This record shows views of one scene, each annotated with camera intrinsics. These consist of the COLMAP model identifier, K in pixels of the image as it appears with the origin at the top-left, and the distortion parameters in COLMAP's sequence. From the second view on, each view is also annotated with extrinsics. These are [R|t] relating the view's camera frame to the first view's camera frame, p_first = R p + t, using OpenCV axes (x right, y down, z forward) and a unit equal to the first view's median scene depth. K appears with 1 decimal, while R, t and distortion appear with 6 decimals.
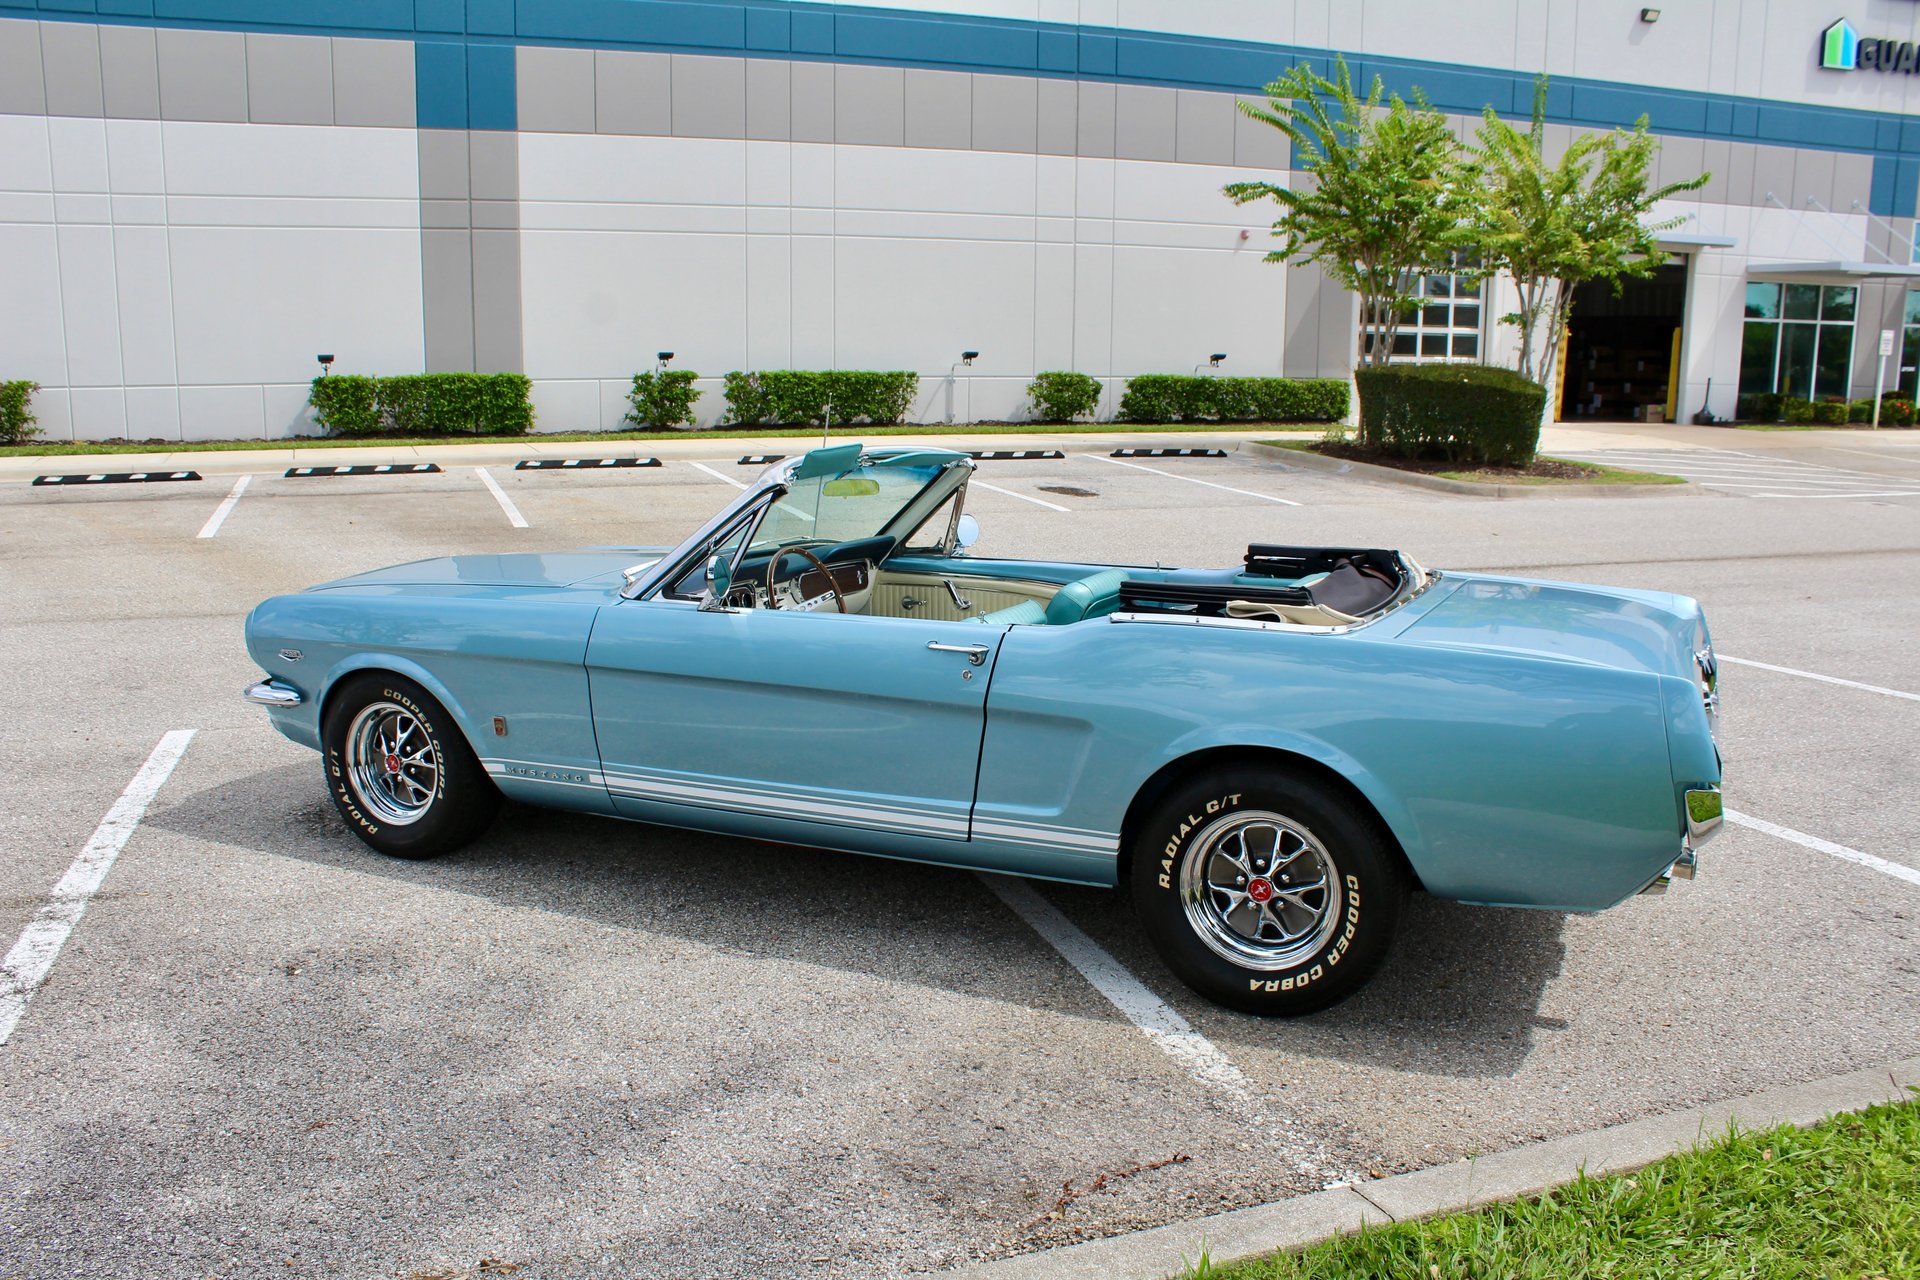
lens RADIAL K [[1600.4, 0, 956.4], [0, 1600.4, 644.6], [0, 0, 1]] dist [-0.173456, 0.158306]
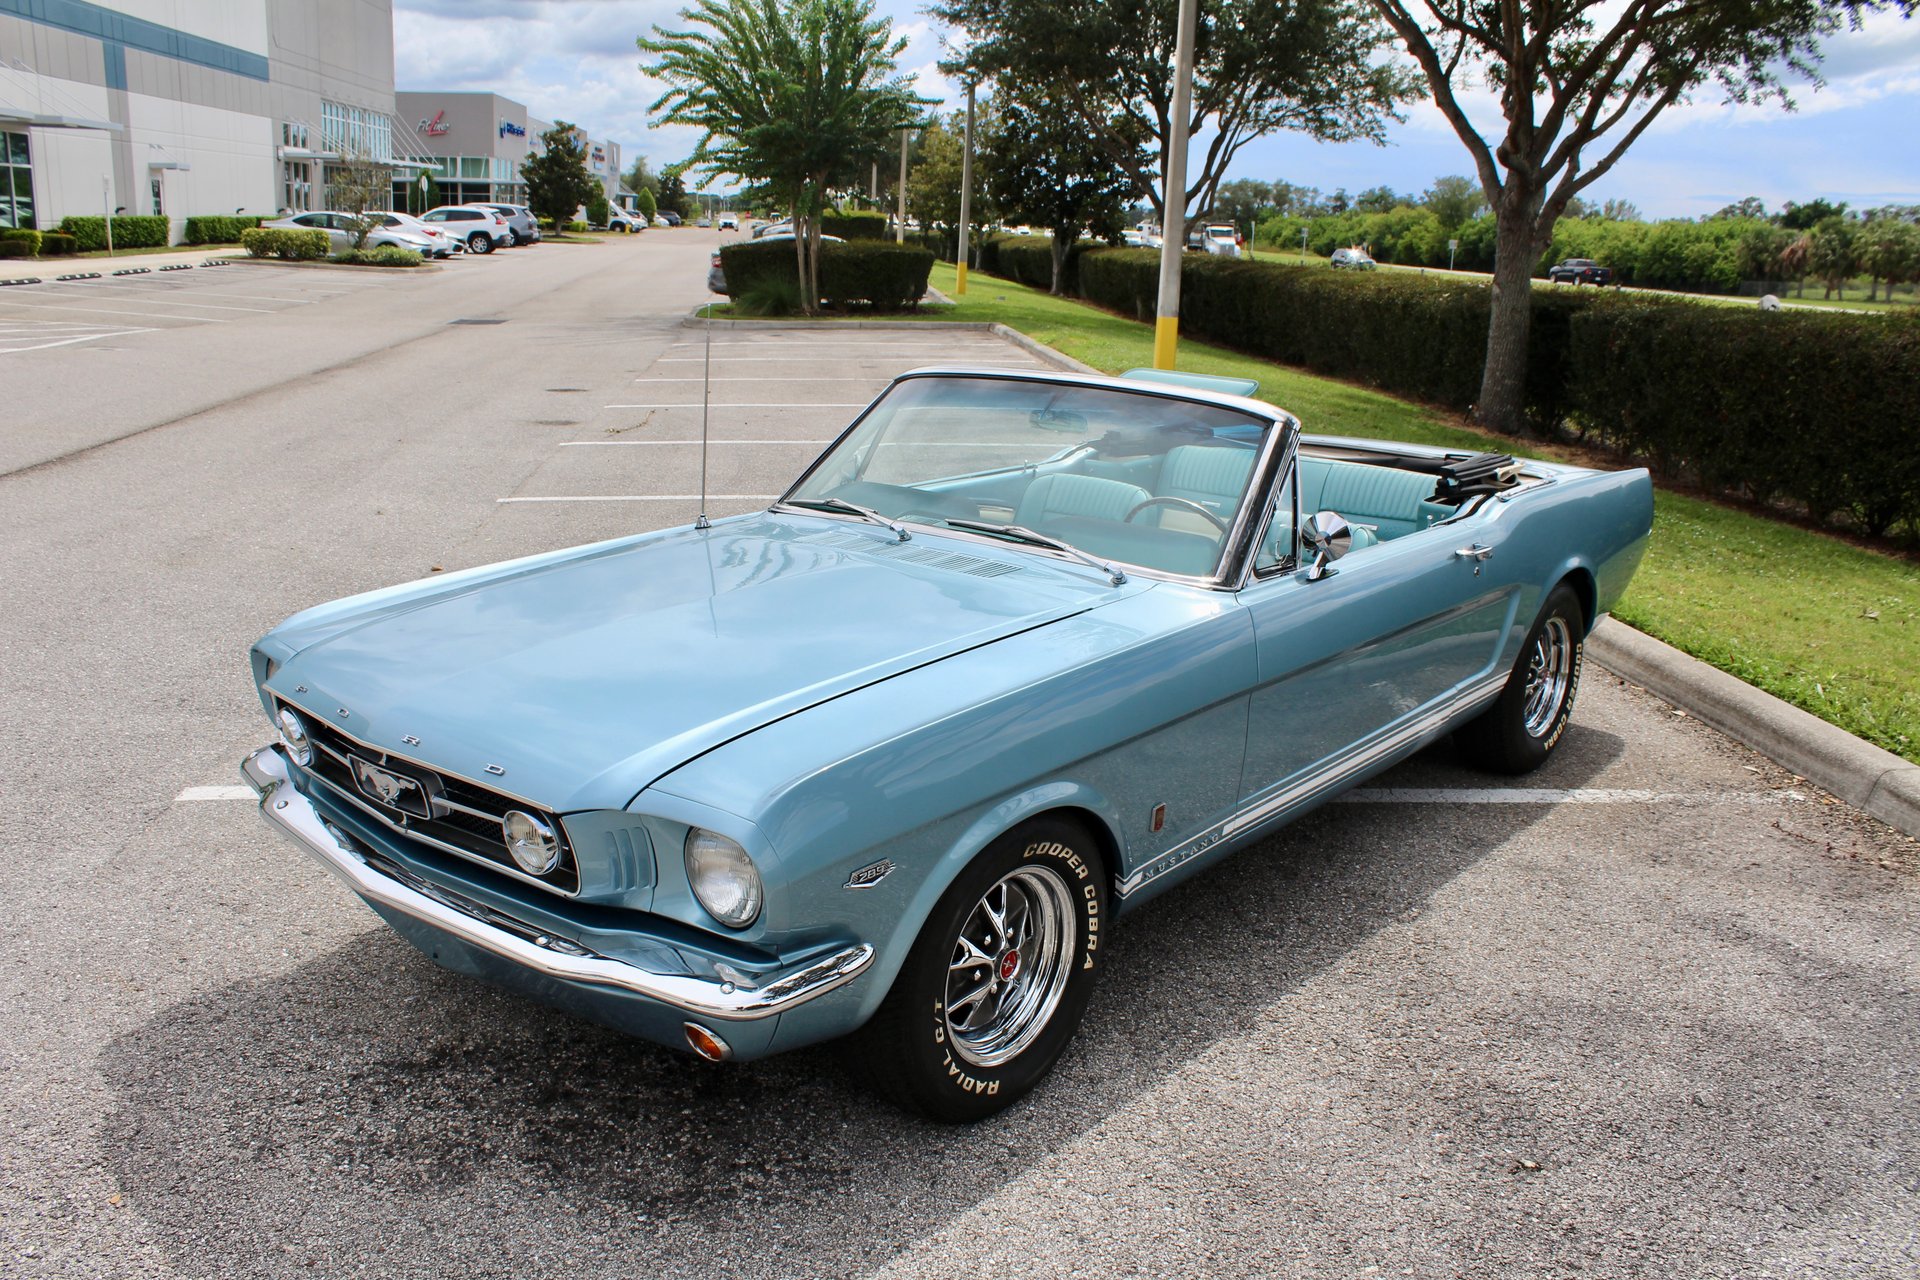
lens RADIAL K [[1600.4, 0, 956.4], [0, 1600.4, 644.6], [0, 0, 1]] dist [-0.173456, 0.158306]
pose [[0.264122, -0.247455, 0.932205, -0.197238], [0.142470, 0.965934, 0.216043, -0.038718], [-0.953909, 0.075750, 0.290379, 0.182299]]
